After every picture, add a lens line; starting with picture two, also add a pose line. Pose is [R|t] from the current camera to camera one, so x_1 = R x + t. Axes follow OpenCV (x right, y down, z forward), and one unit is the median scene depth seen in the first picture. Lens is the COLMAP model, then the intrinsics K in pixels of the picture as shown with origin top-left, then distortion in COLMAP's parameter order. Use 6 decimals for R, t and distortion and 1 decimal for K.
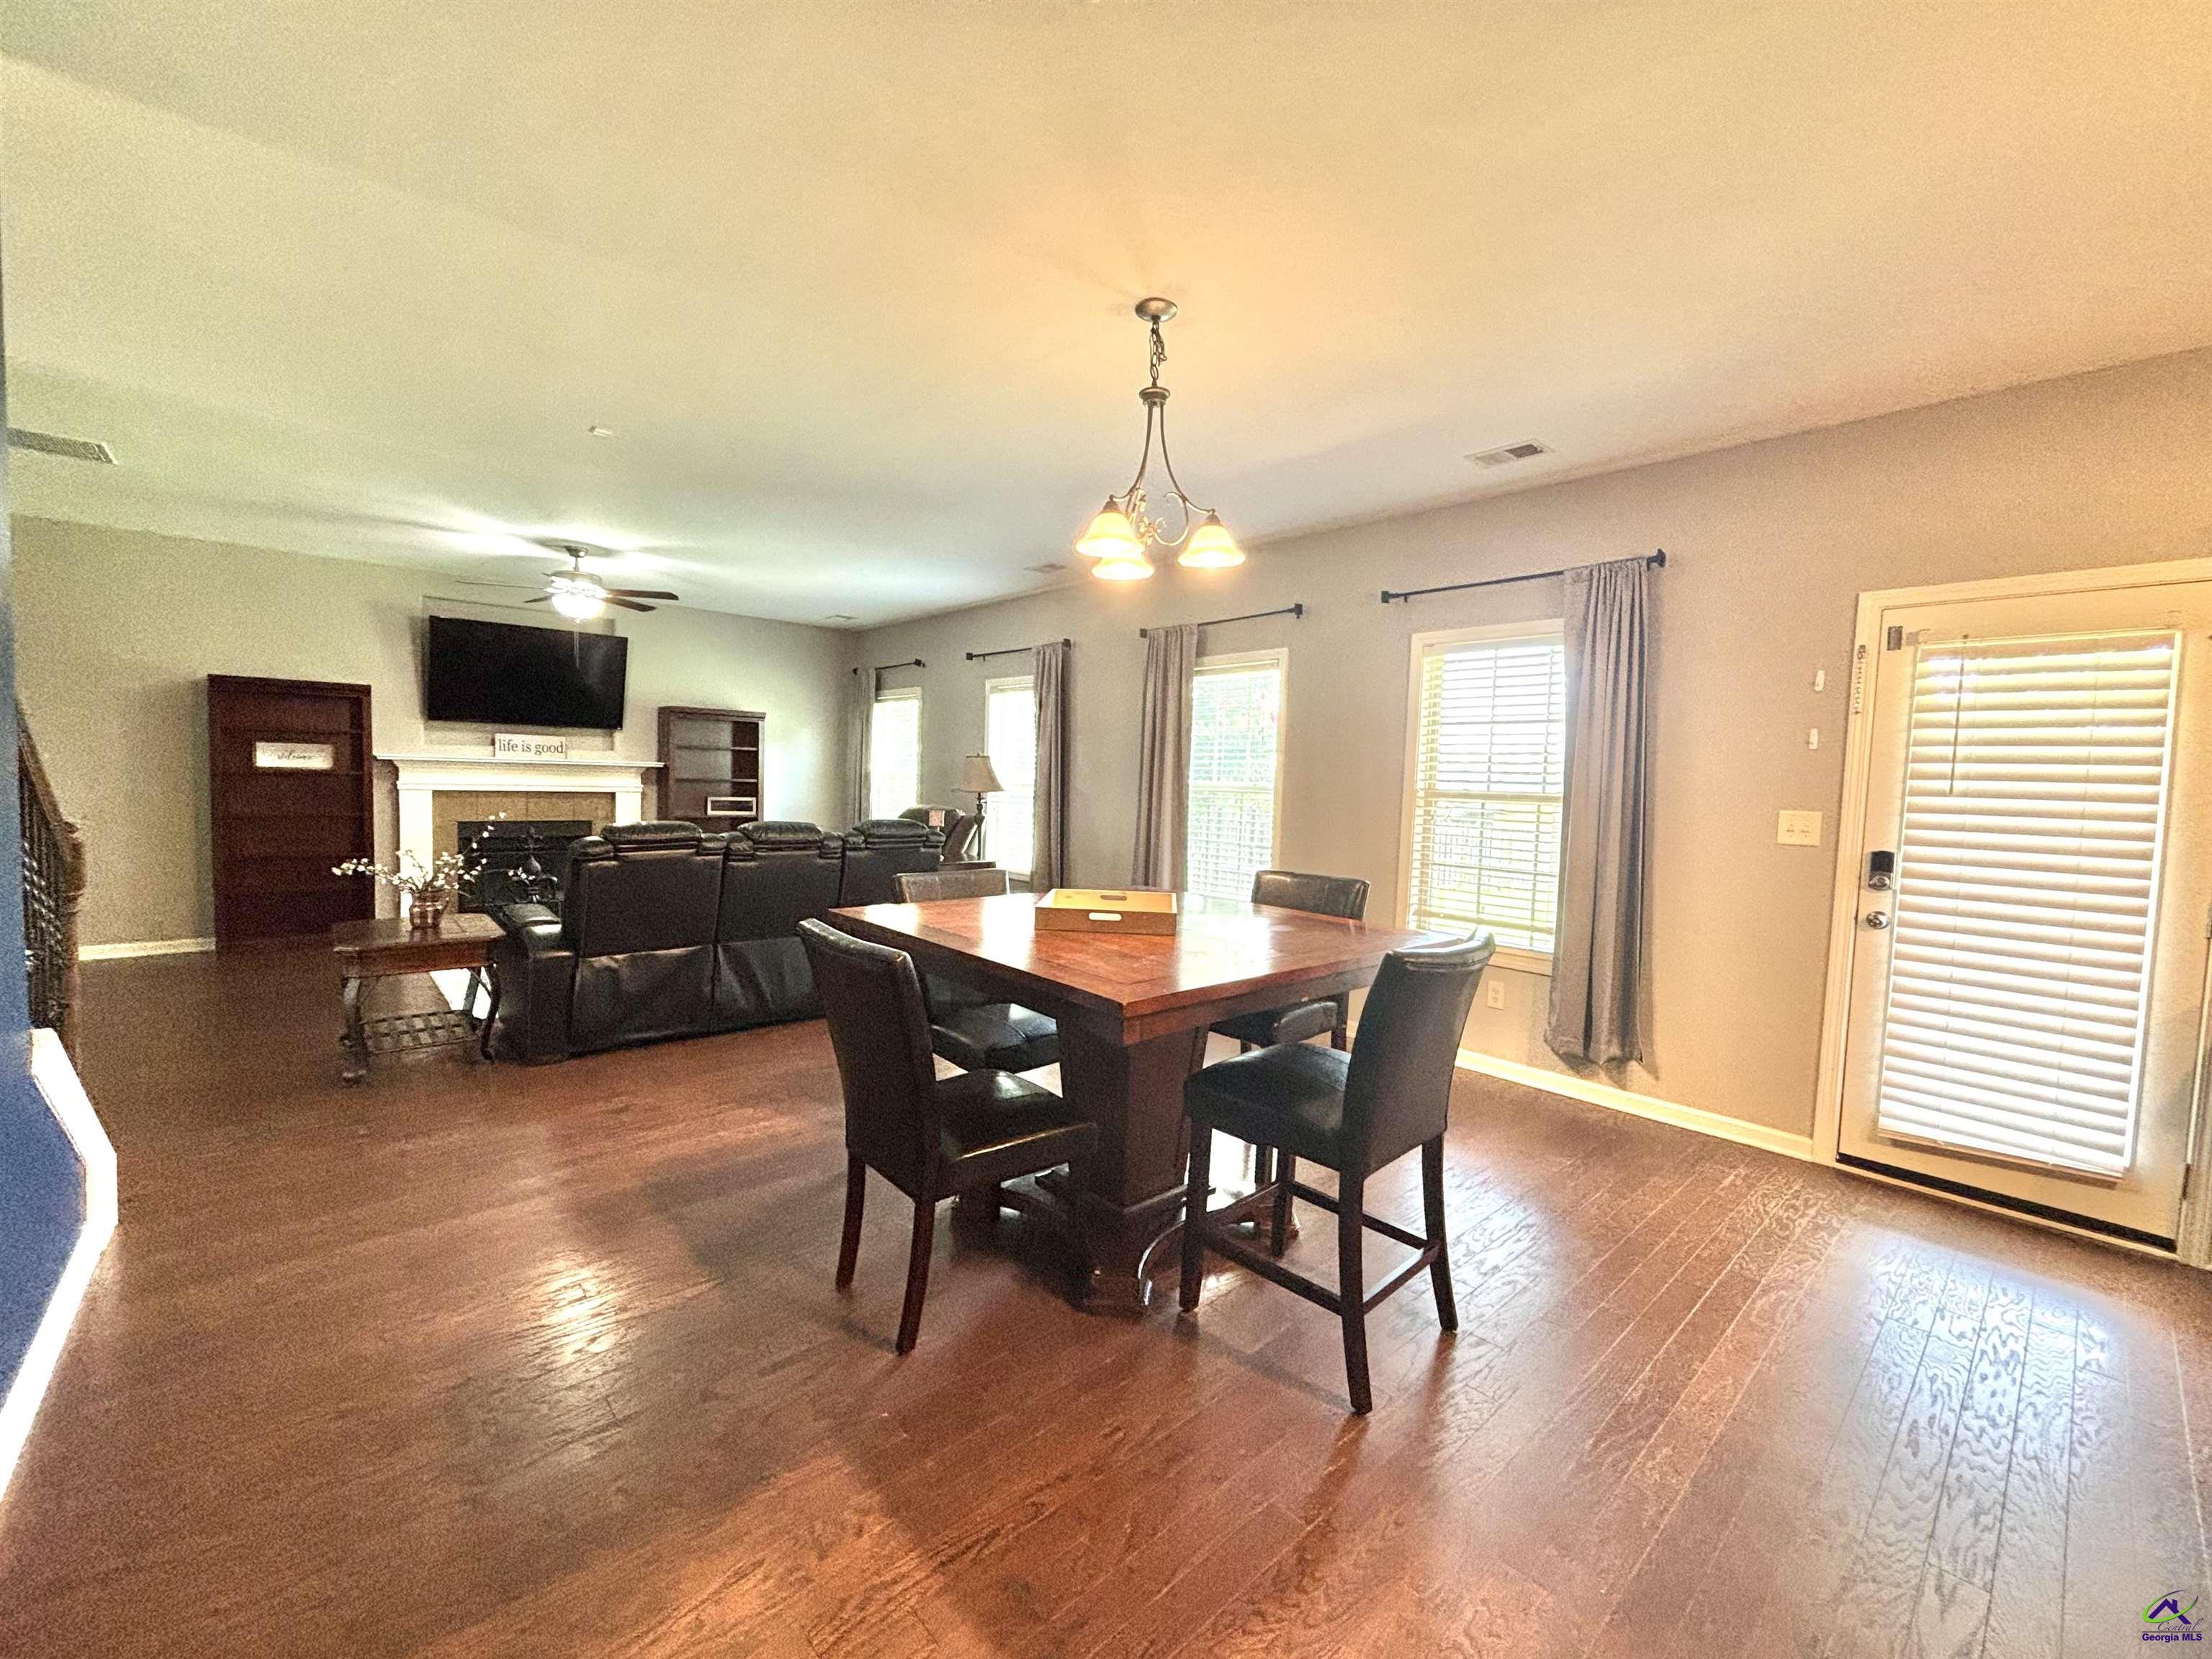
lens RADIAL K [[898.9, 0, 1092.9], [0, 898.9, 825.4], [0, 0, 1]] dist [-0.002072, -0.000476]
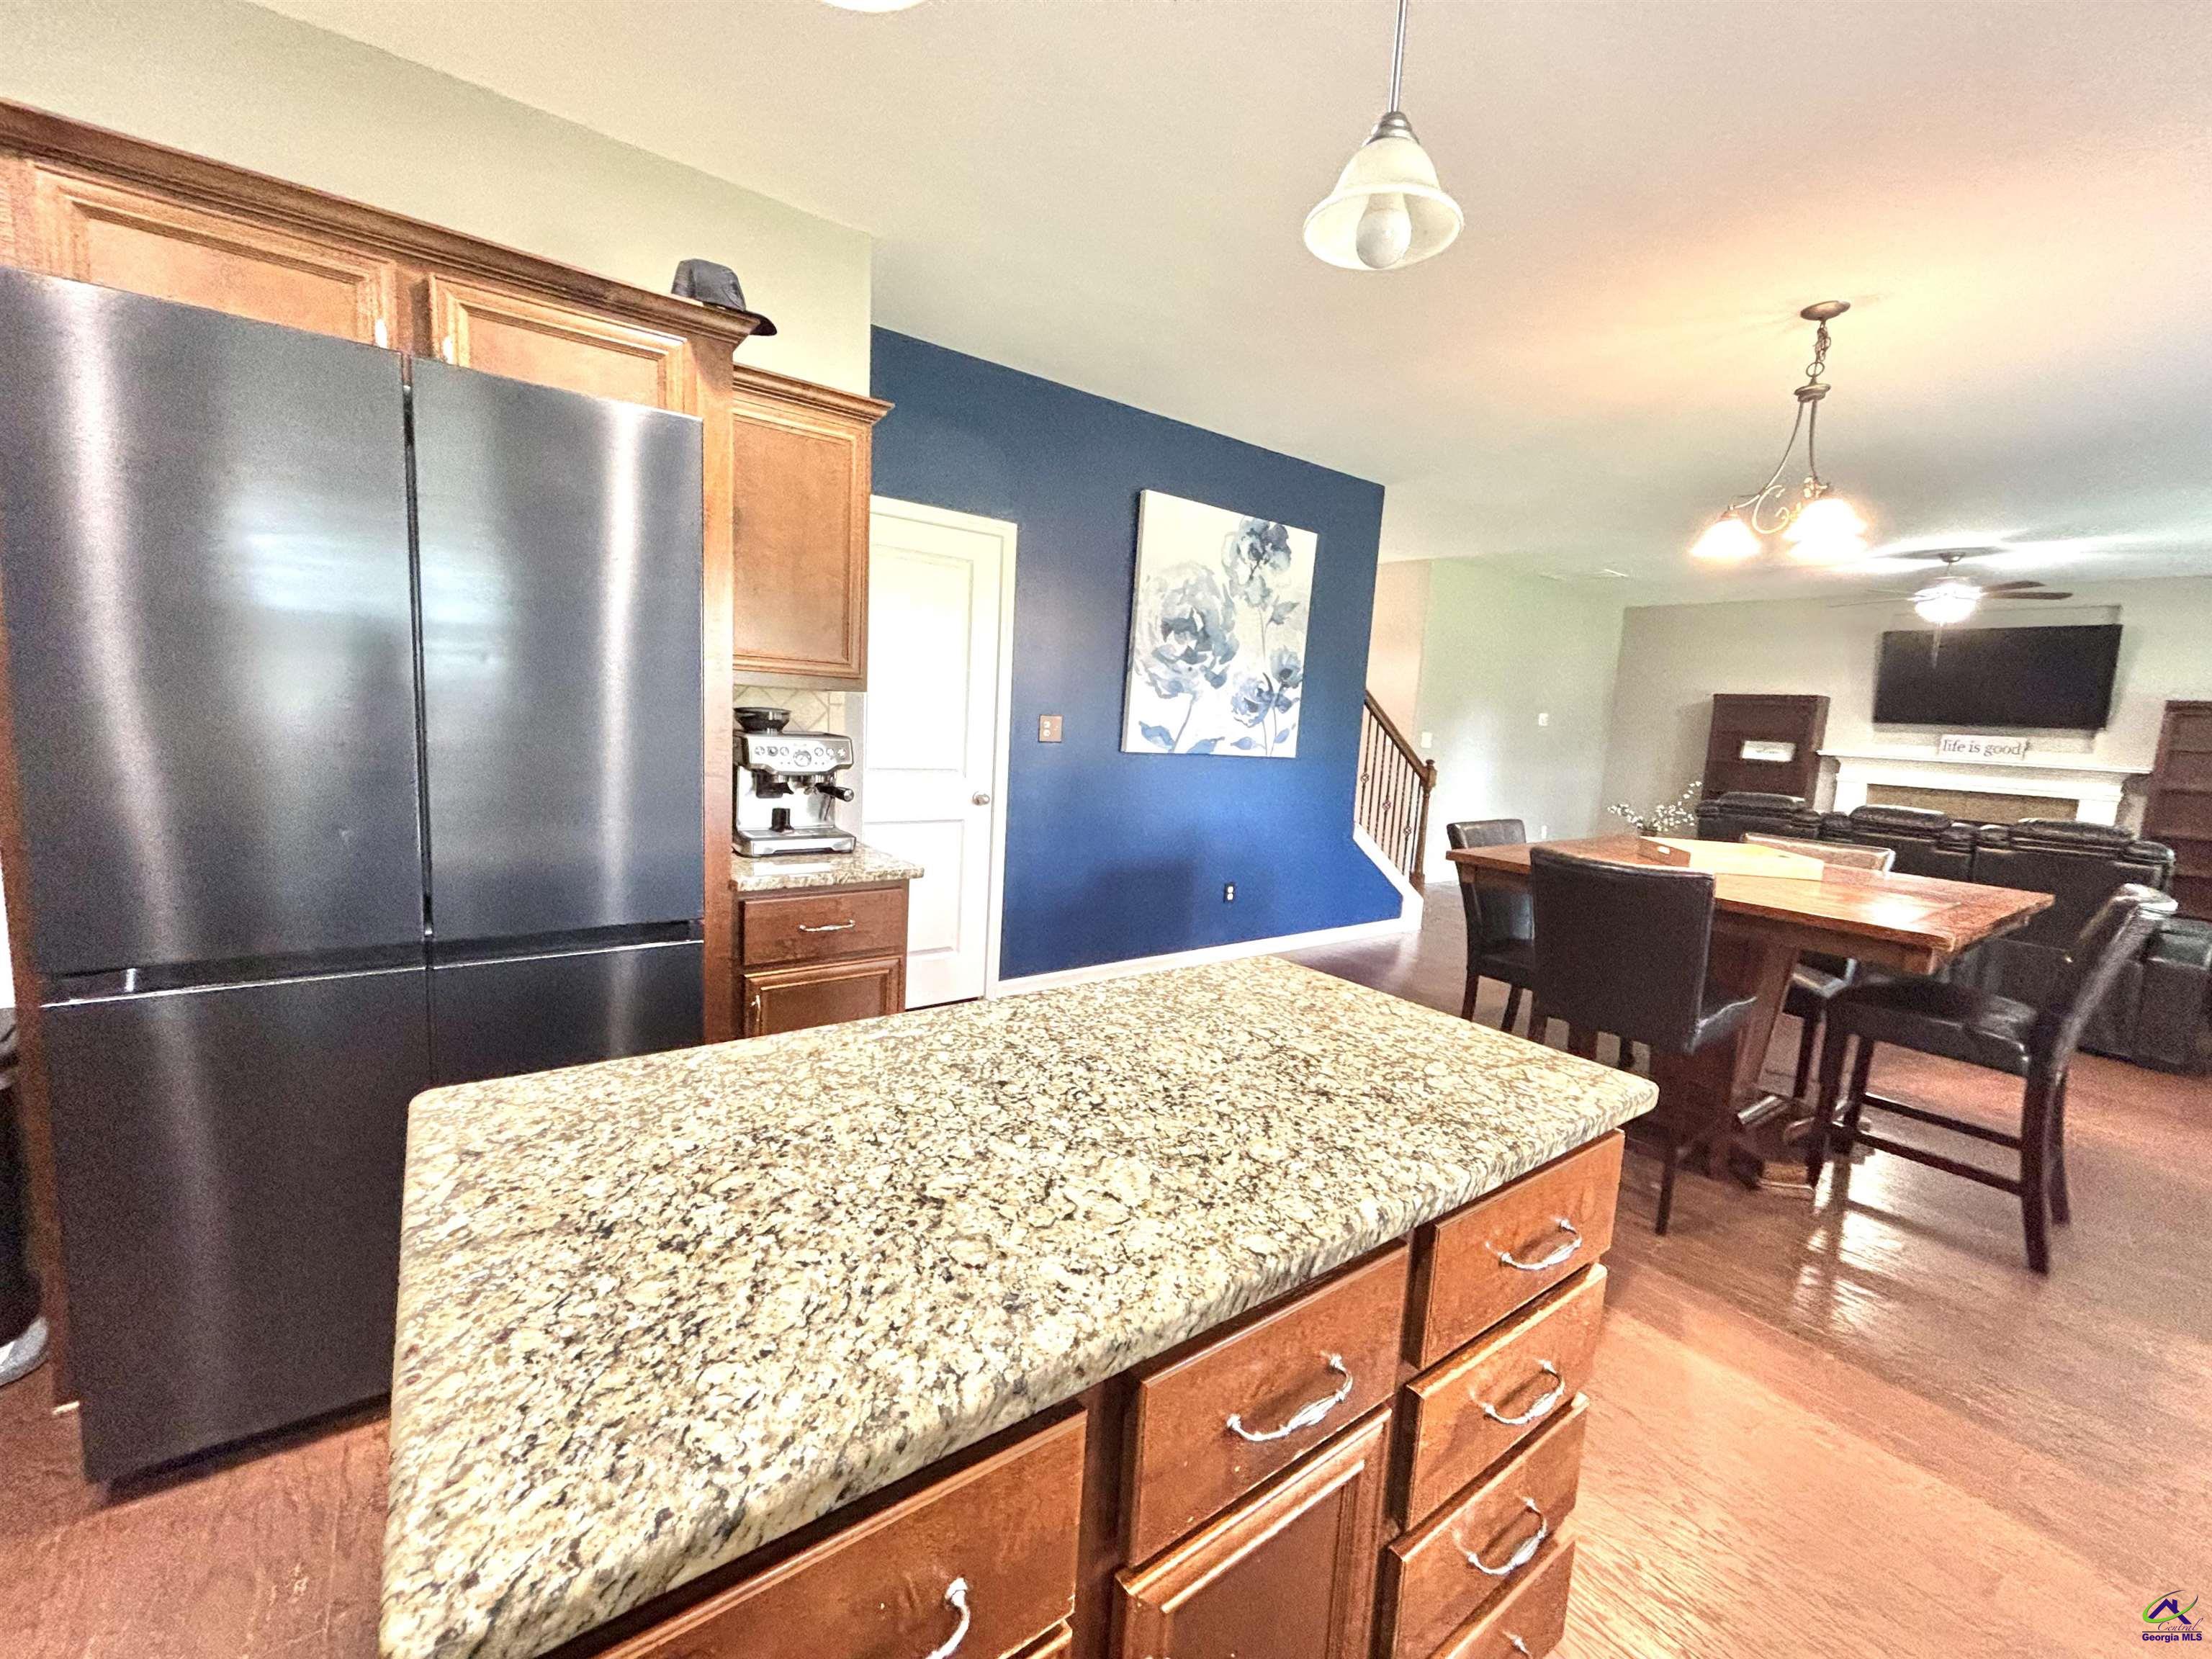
lens RADIAL K [[898.9, 0, 1100.8], [0, 898.9, 827.0], [0, 0, 1]] dist [-0.002072, -0.000476]
pose [[-0.079027, 0.090404, -0.992765, 0.496072], [-0.113109, 0.988635, 0.099032, 0.013679], [0.990435, 0.120117, -0.067903, 0.111760]]
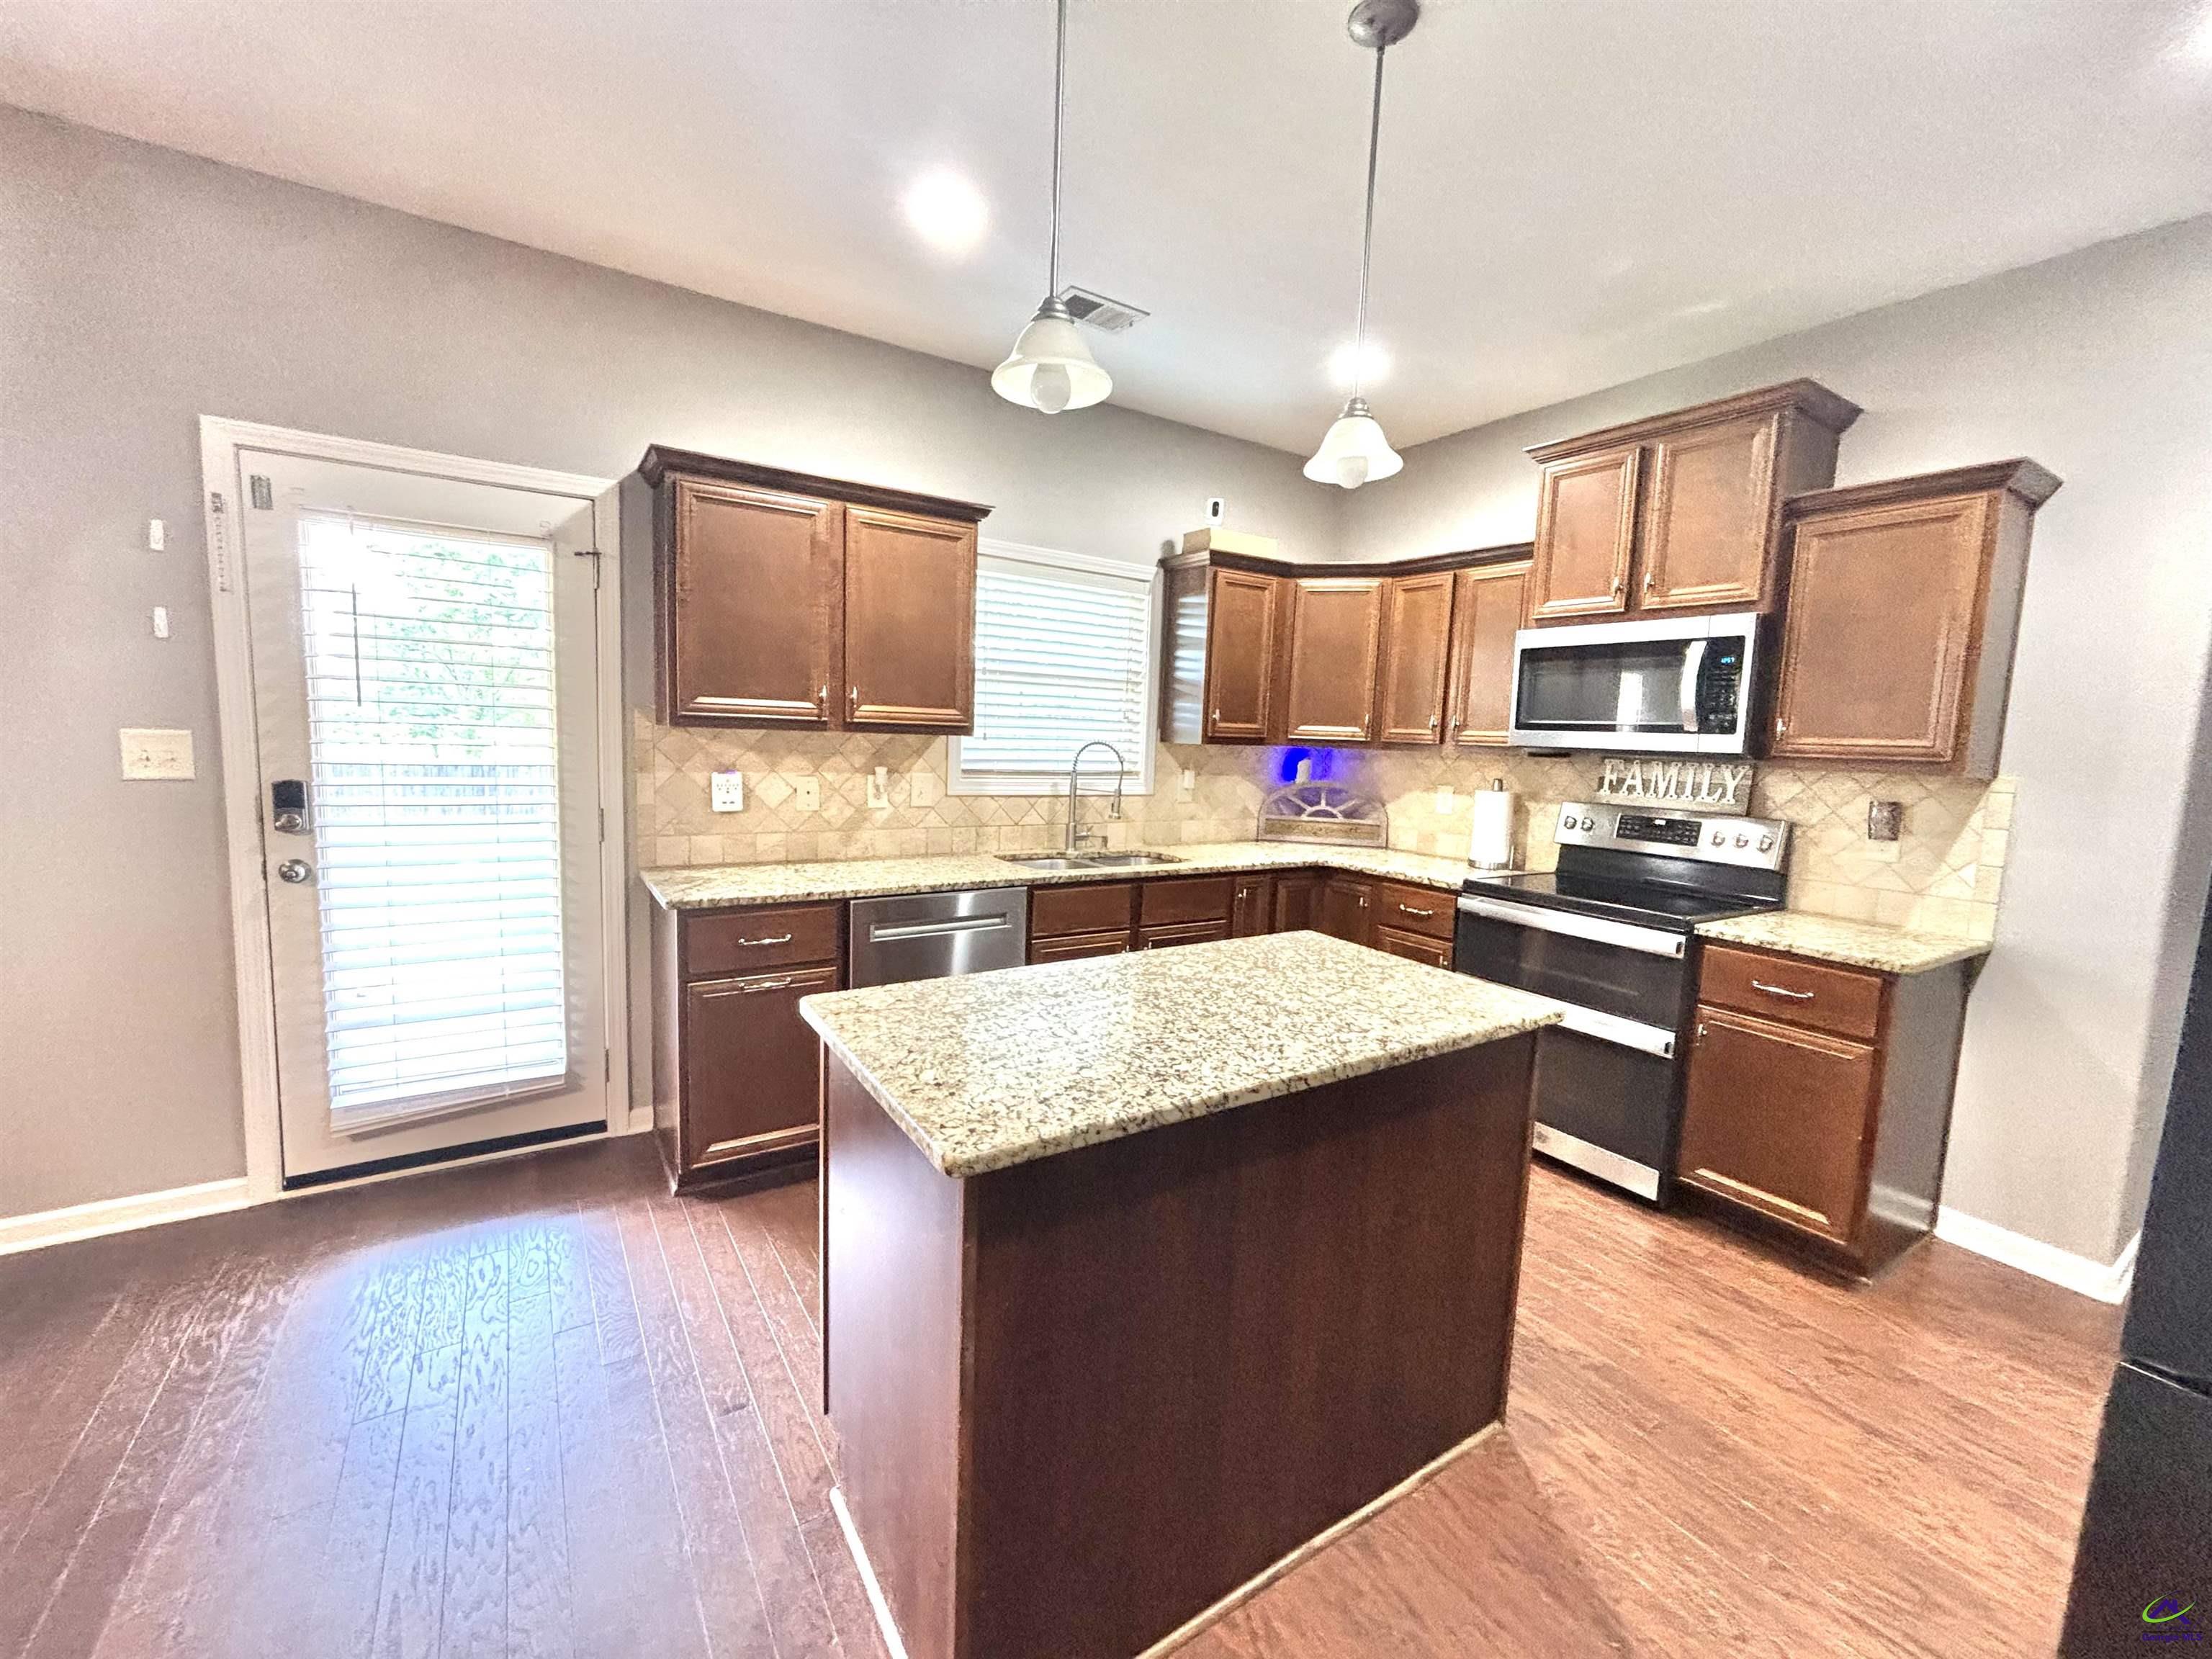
lens RADIAL K [[898.9, 0, 1105.1], [0, 898.9, 829.3], [0, 0, 1]] dist [-0.002072, -0.000476]
pose [[0.144882, -0.133755, 0.980367, 0.109355], [0.022968, 0.991009, 0.131813, -0.007214], [-0.989182, 0.003420, 0.146651, 0.095499]]
